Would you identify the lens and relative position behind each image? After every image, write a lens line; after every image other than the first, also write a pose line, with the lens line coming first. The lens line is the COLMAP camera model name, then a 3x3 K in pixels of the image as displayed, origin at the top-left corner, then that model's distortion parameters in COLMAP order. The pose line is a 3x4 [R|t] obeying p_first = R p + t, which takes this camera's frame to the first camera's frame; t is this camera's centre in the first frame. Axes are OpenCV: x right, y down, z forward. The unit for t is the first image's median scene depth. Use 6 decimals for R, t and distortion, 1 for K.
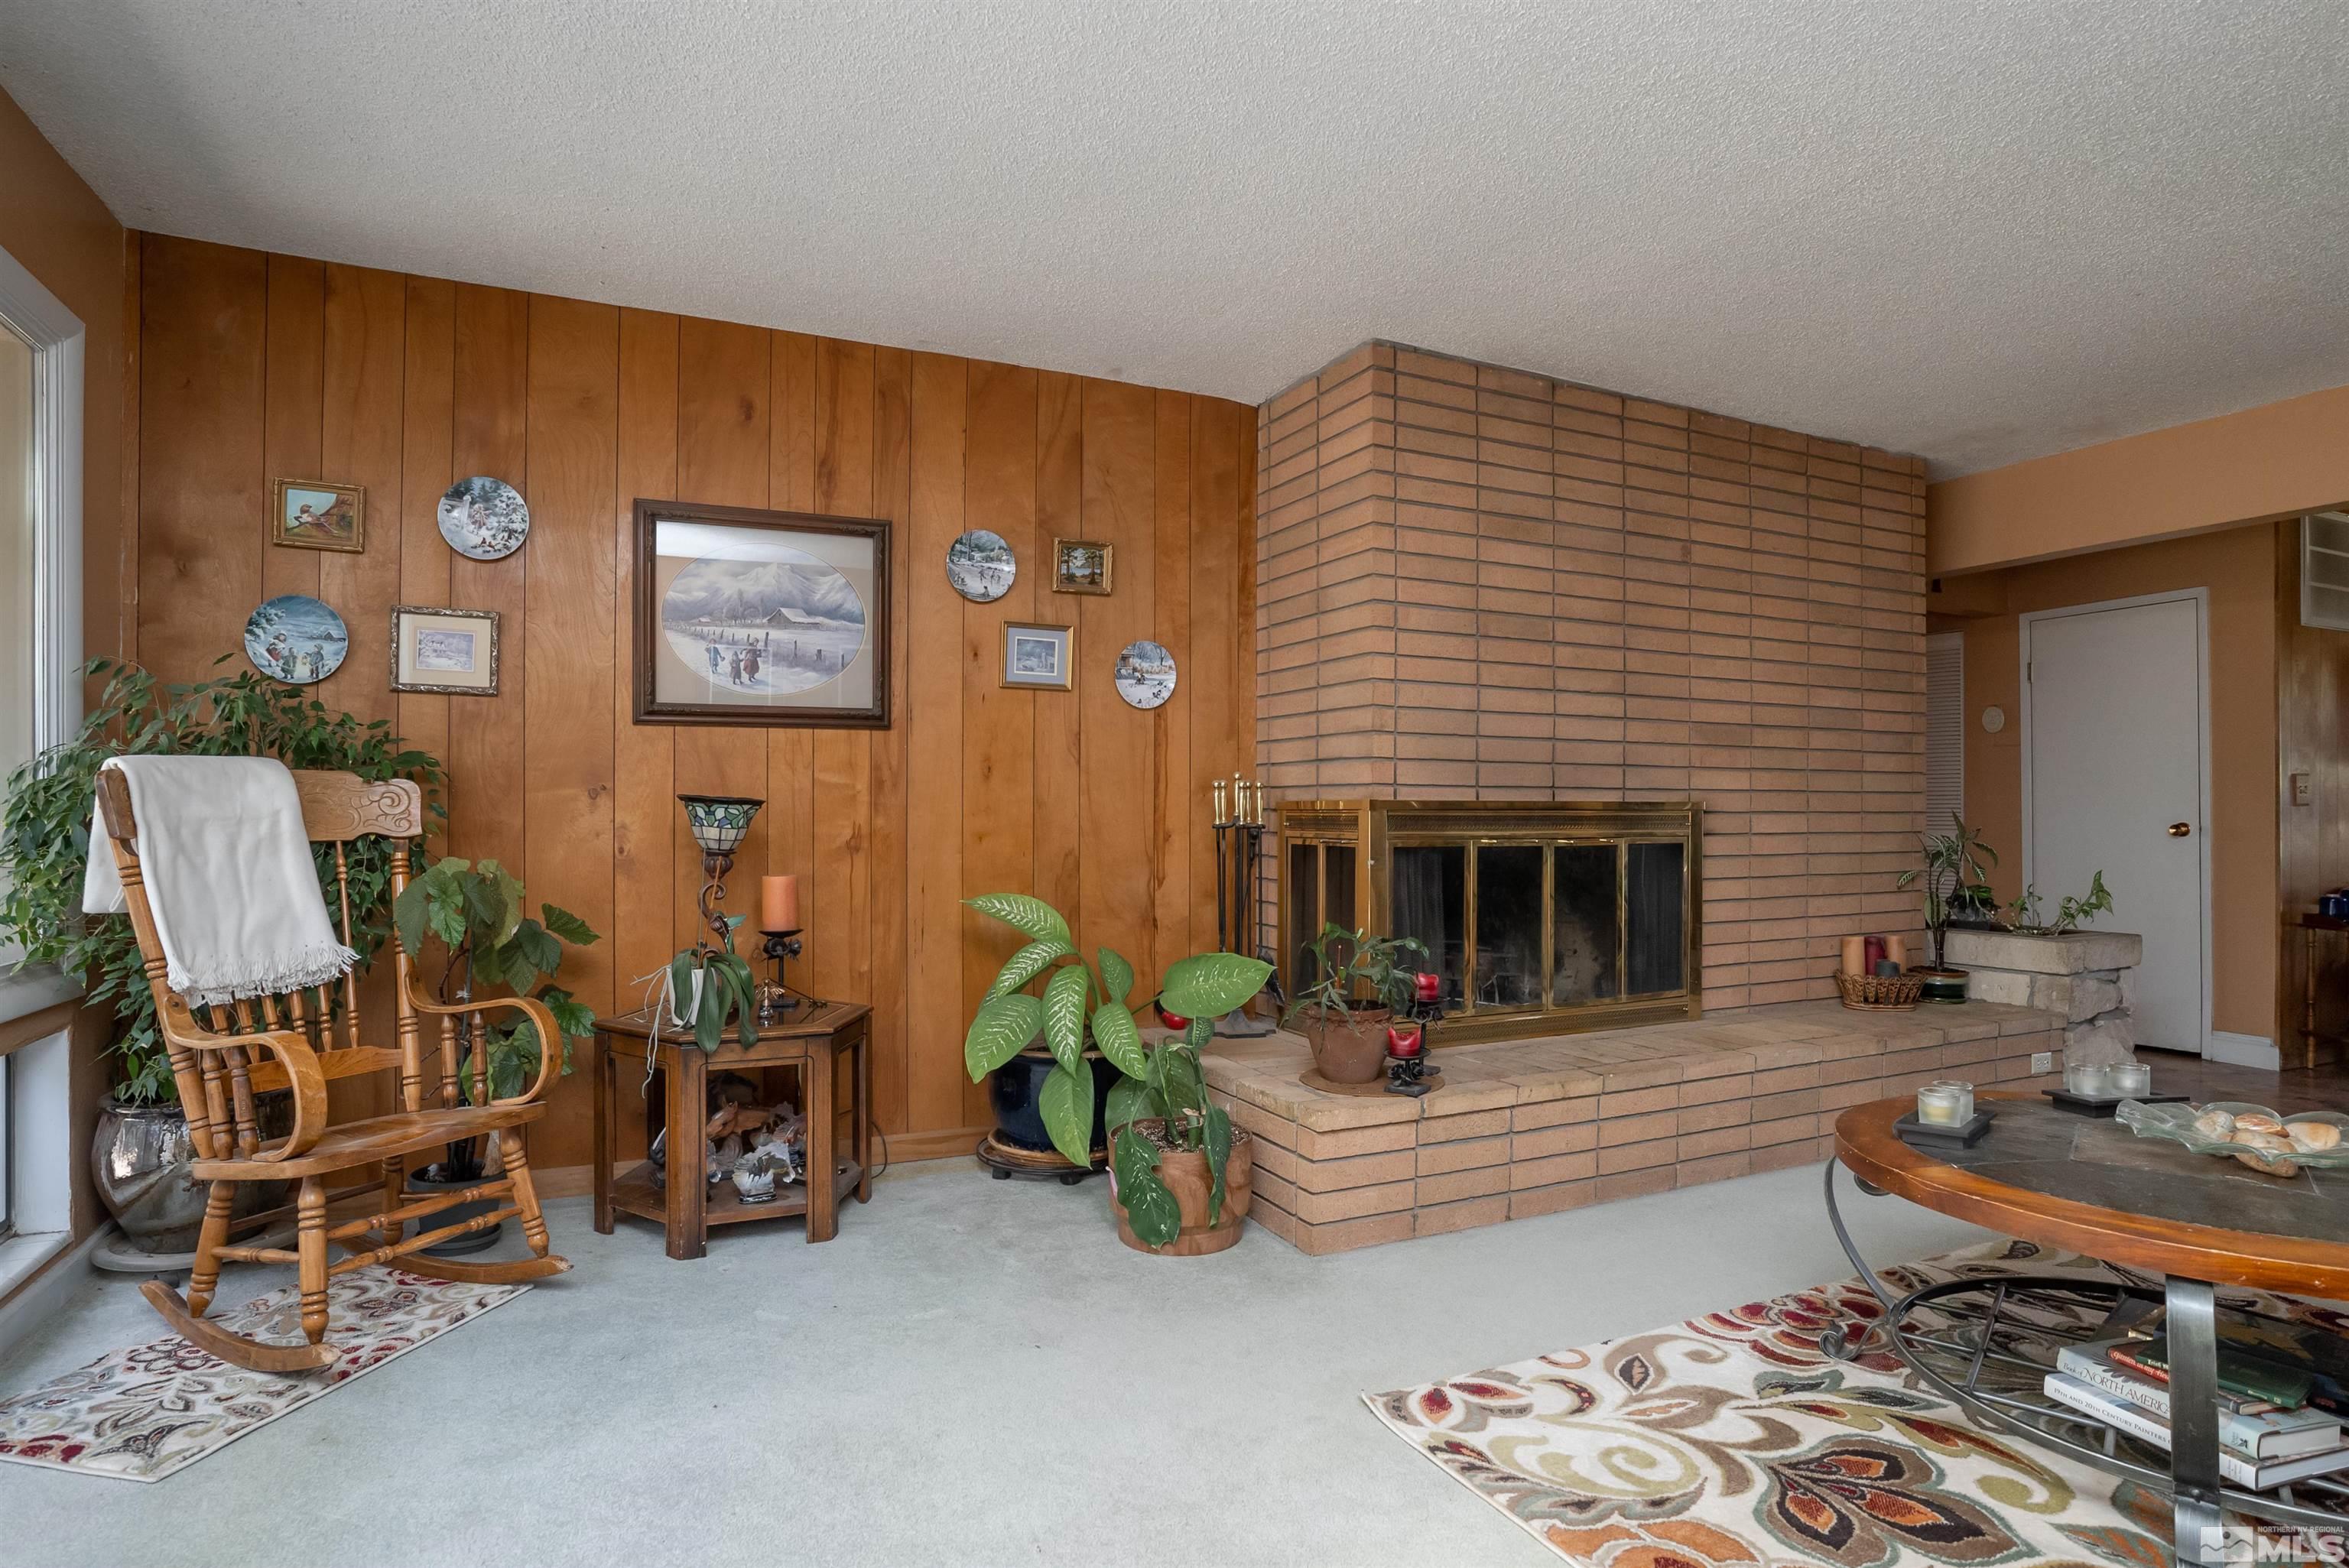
lens RADIAL K [[1243.4, 0, 1213.4], [0, 1243.4, 795.0], [0, 0, 1]] dist [-0.072210, 0.038591]
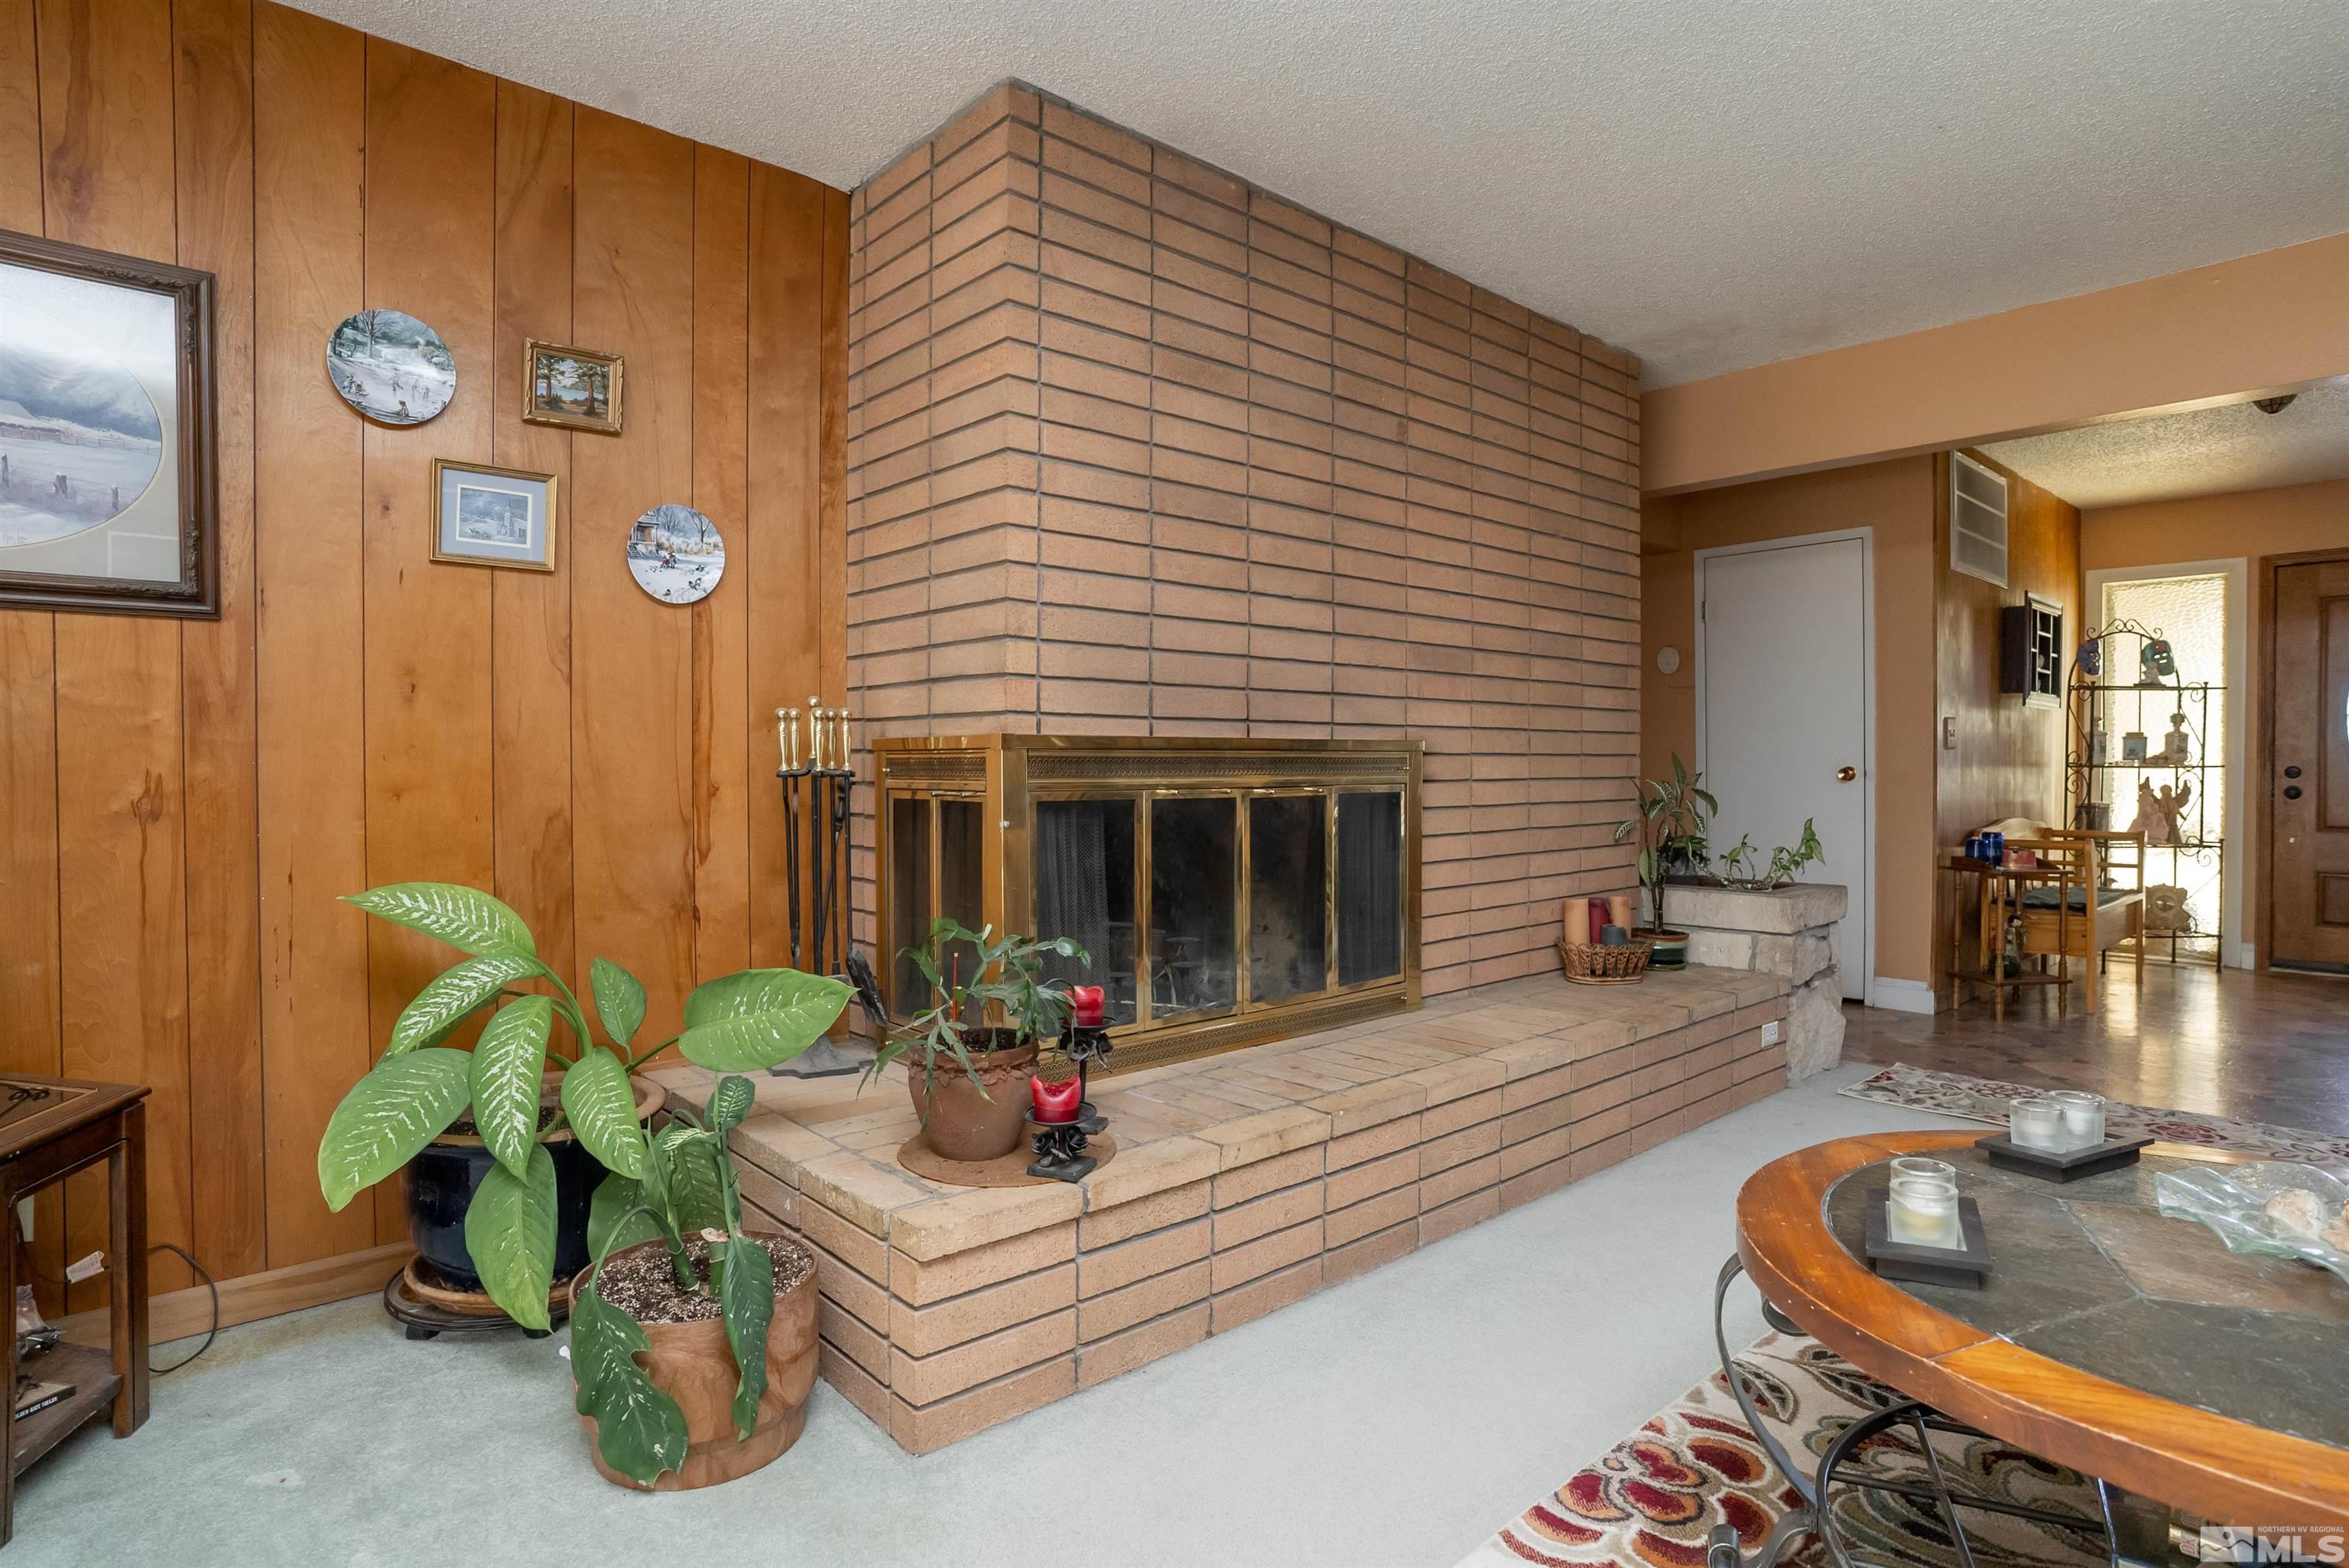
lens RADIAL K [[1243.4, 0, 1213.4], [0, 1243.4, 795.0], [0, 0, 1]] dist [-0.072210, 0.038591]
pose [[0.959811, -0.011010, 0.280432, 0.040163], [-0.000017, 0.999228, 0.039290, 0.009853], [-0.280648, -0.037716, 0.959069, 0.272890]]
